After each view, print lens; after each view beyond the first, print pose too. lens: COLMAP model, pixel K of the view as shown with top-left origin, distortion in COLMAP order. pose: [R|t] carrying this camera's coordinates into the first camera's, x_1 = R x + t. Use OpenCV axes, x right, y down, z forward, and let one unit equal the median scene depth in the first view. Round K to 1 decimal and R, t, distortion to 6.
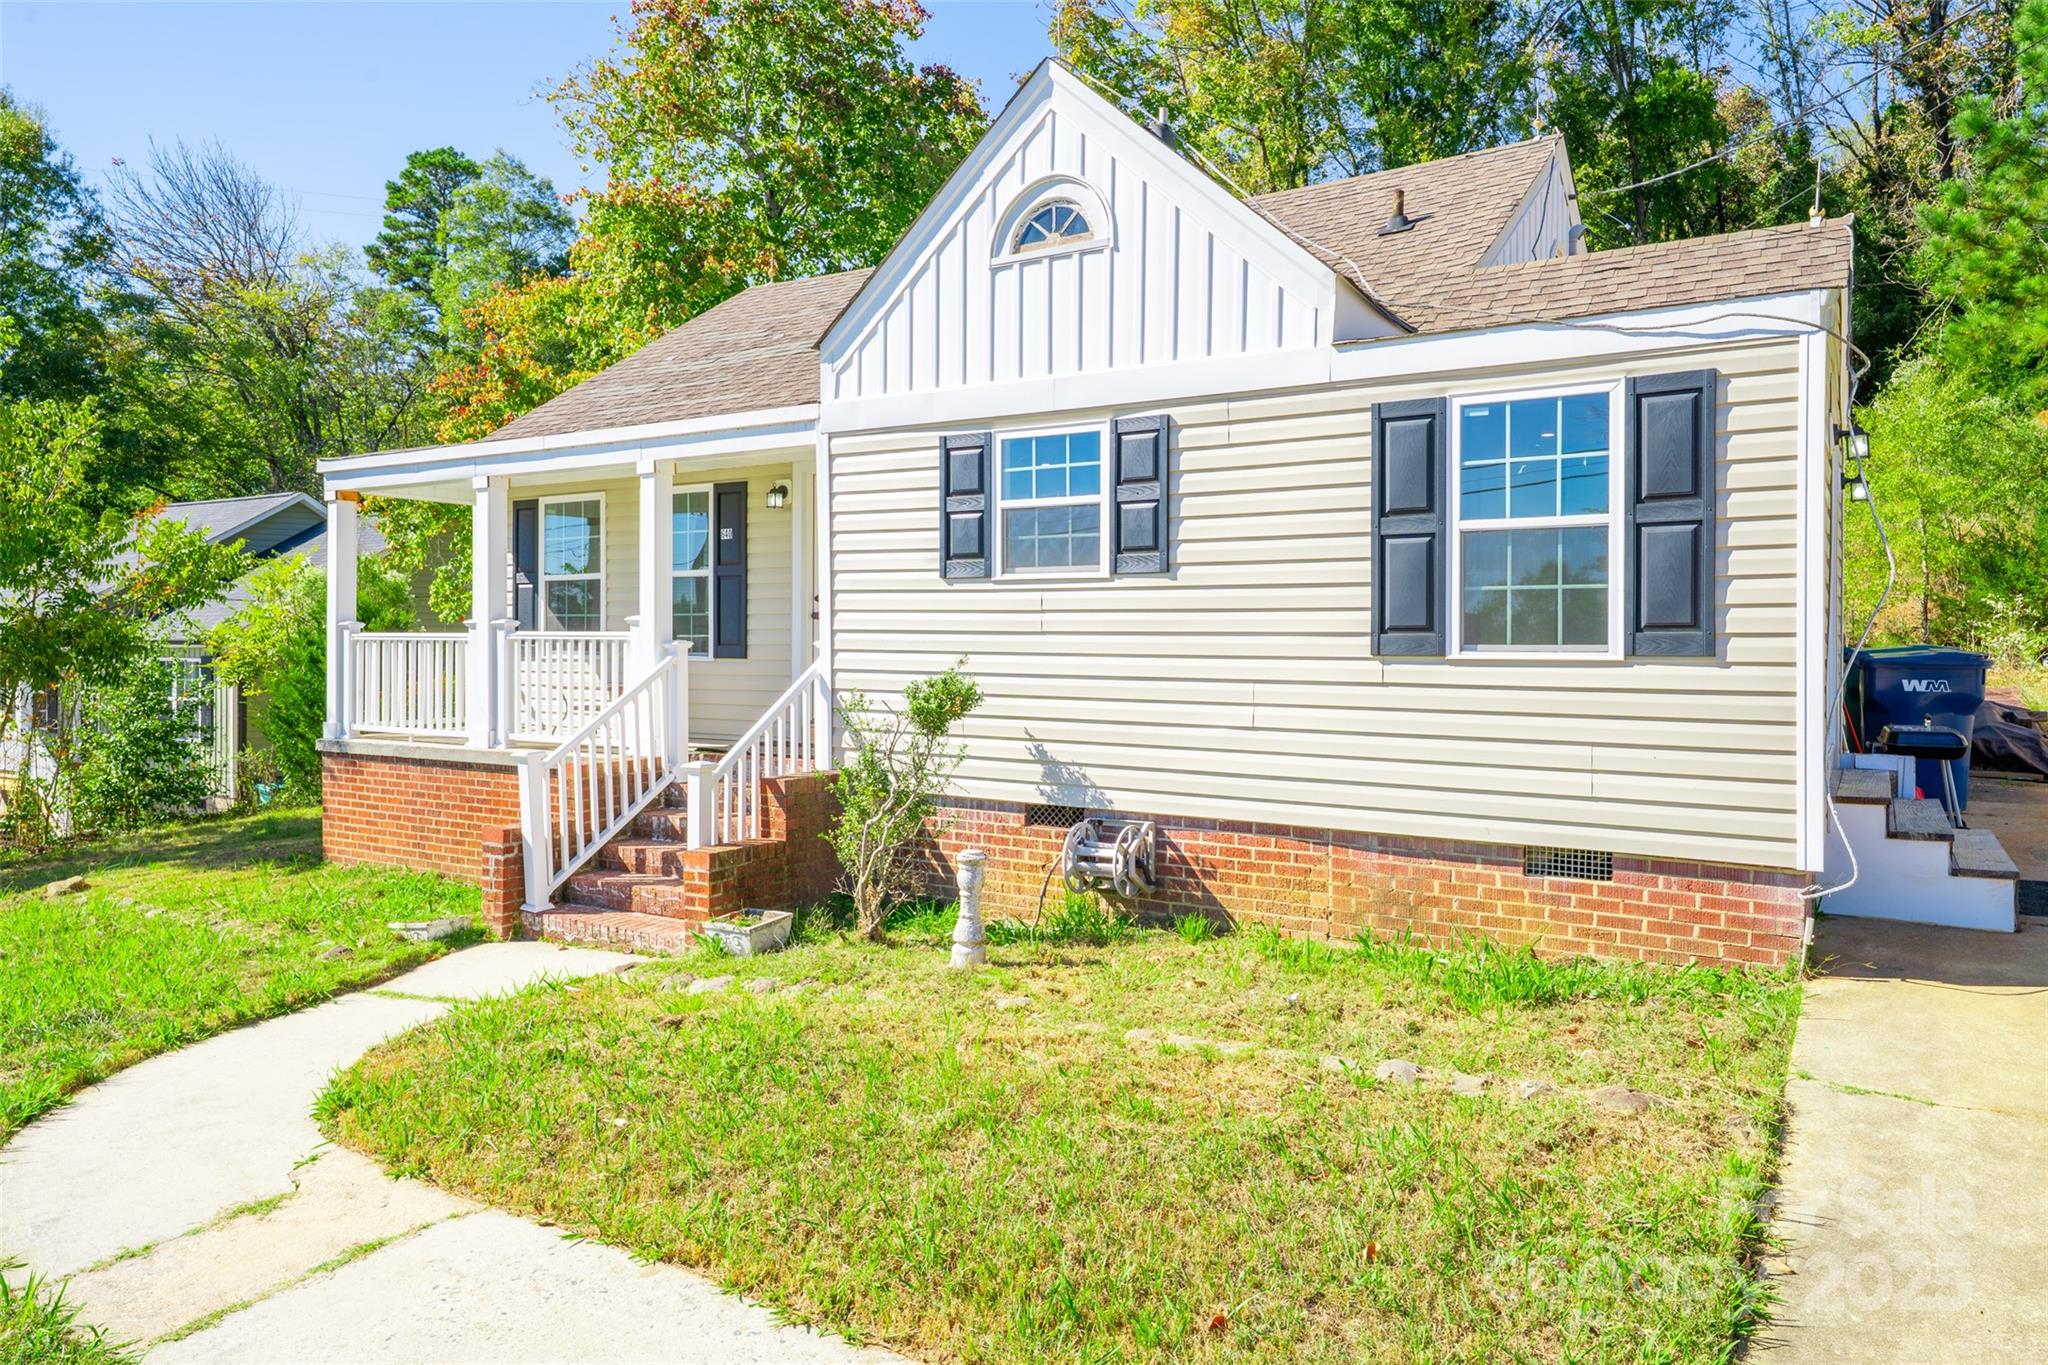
lens RADIAL K [[1382.7, 0, 1026.0], [0, 1382.7, 652.4], [0, 0, 1]] dist [0.027664, -0.015515]
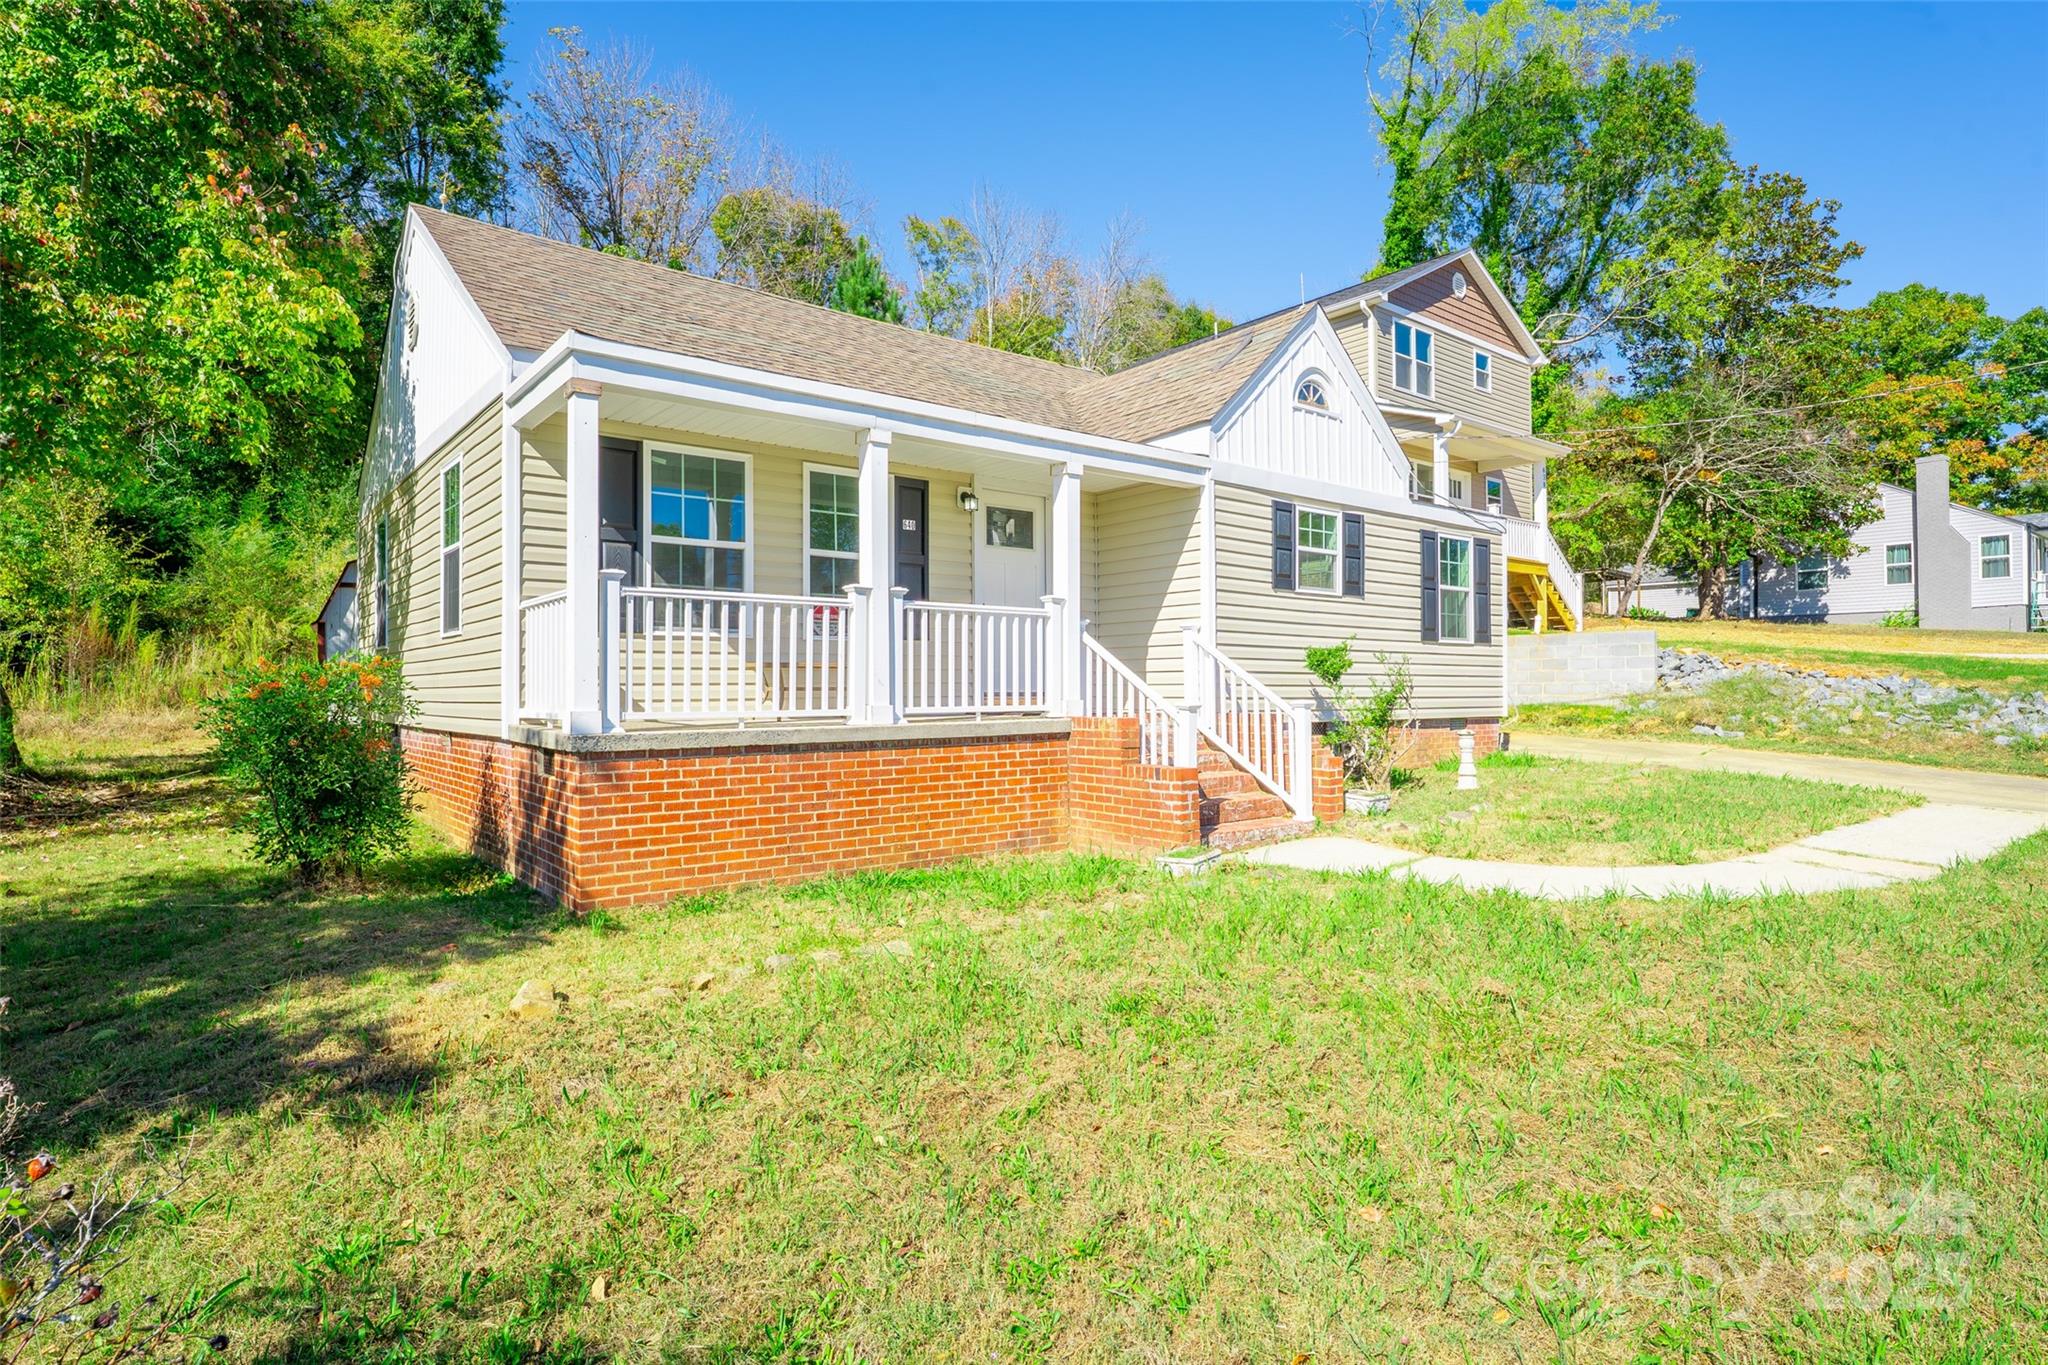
lens RADIAL K [[1069.4, 0, 1007.8], [0, 1069.4, 674.4], [0, 0, 1]] dist [-0.001093, 0.001102]
pose [[0.322390, 0.008780, 0.946566, -1.146635], [0.012579, 0.999829, -0.013558, 0.051381], [-0.946523, 0.016278, 0.322224, 0.766076]]
